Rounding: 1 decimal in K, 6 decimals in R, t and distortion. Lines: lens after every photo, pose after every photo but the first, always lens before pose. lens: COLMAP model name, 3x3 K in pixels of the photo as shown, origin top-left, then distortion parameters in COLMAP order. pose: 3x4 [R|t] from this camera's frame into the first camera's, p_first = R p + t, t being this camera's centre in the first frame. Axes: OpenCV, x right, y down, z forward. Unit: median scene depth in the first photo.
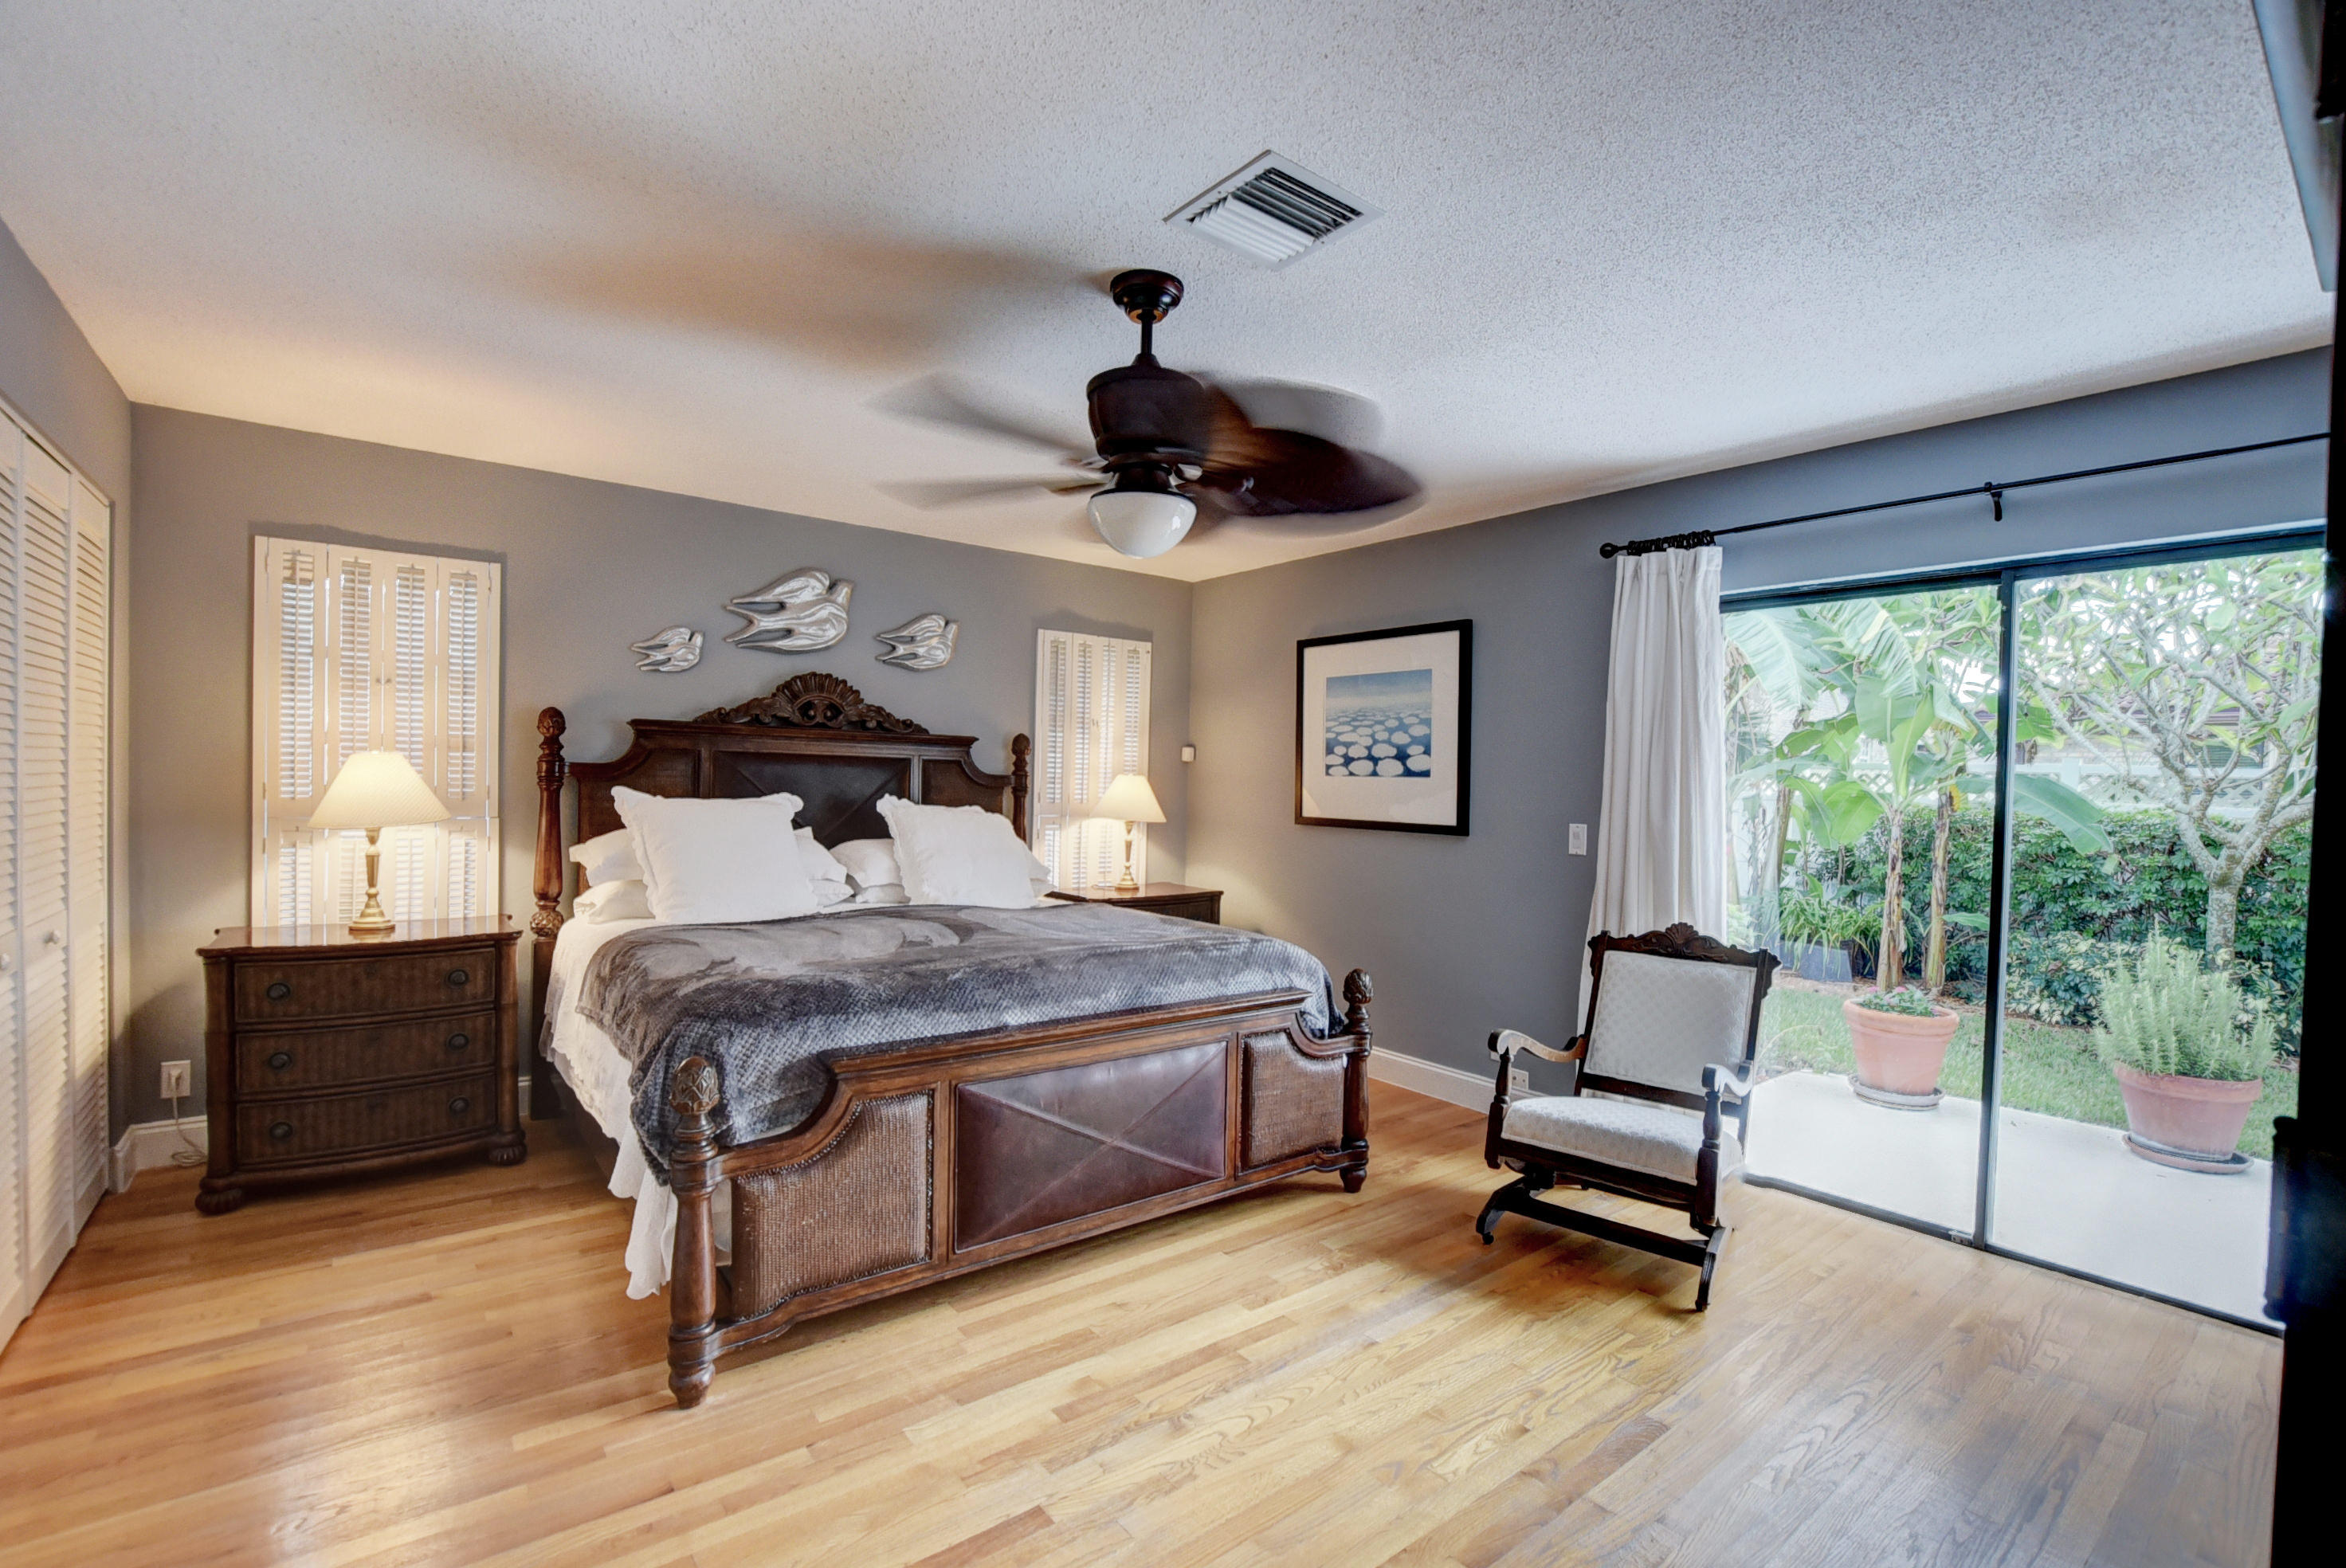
lens RADIAL K [[1046.5, 0, 1161.4], [0, 1046.5, 801.3], [0, 0, 1]] dist [-0.027172, 0.005958]
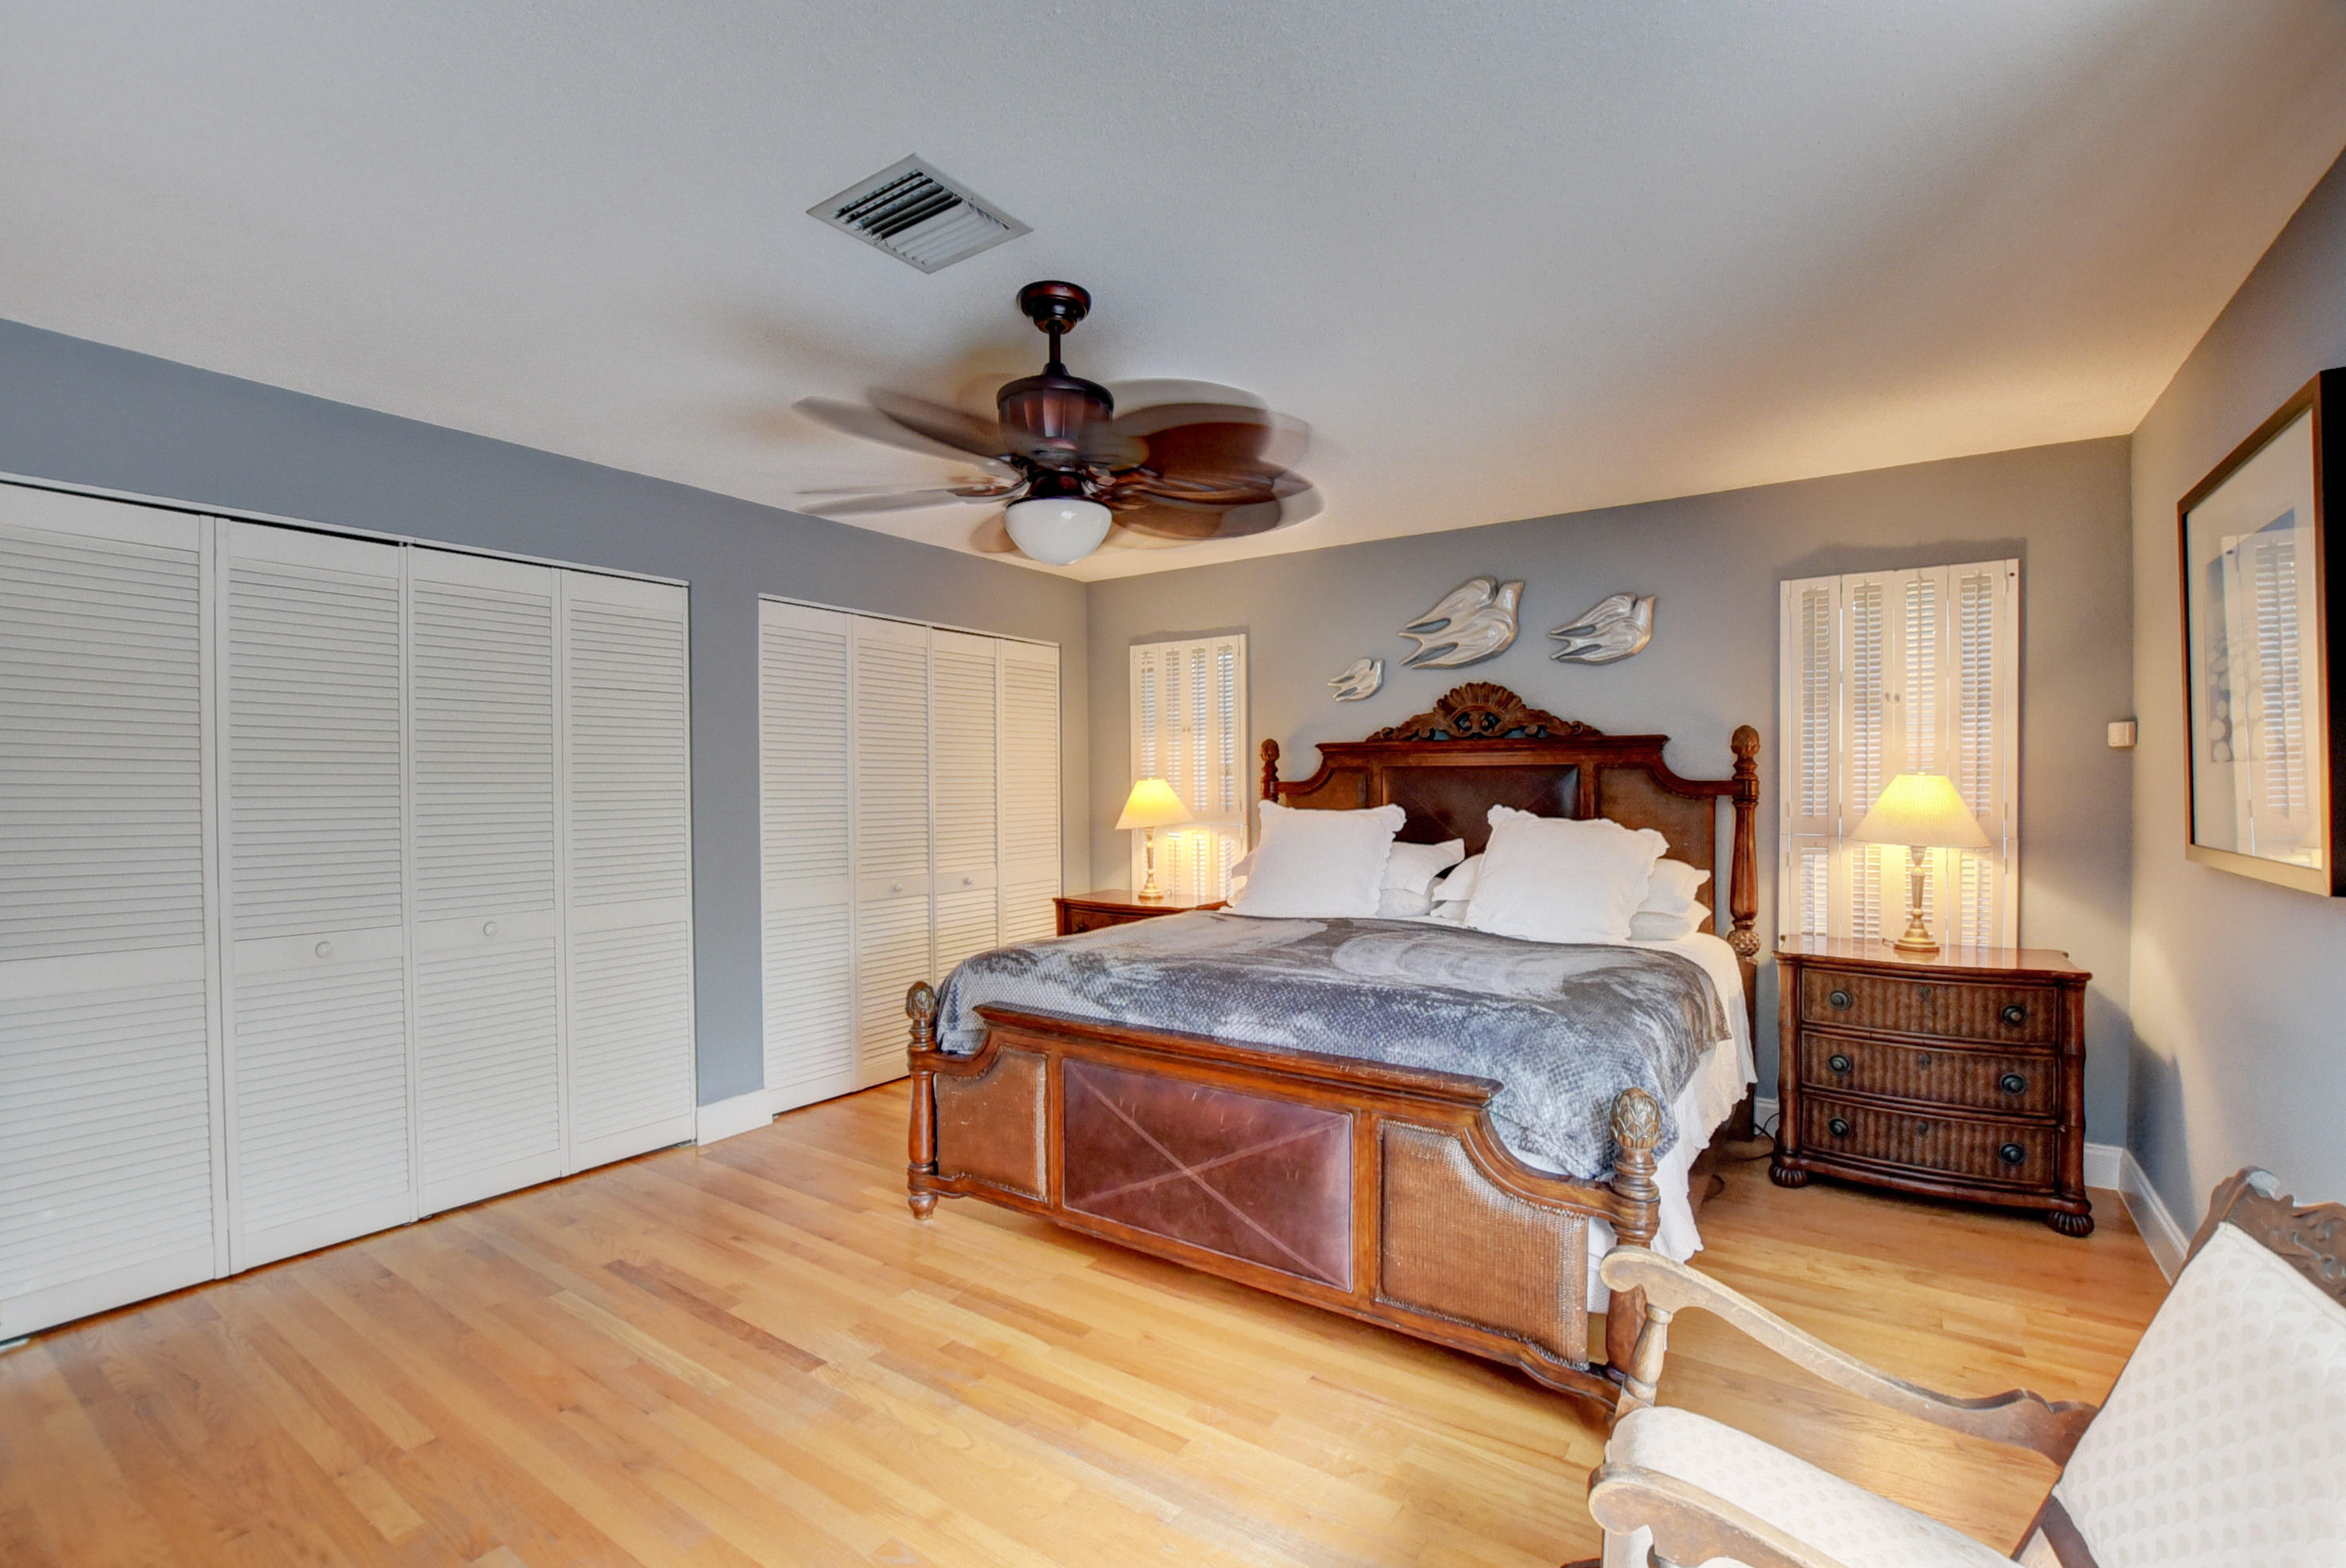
lens RADIAL K [[1046.5, 0, 1161.4], [0, 1046.5, 801.3], [0, 0, 1]] dist [-0.027172, 0.005958]
pose [[0.302716, -0.010617, -0.953022, 0.516107], [-0.007309, 0.999883, -0.013461, 0.003893], [0.953053, 0.011040, 0.302603, 0.422342]]
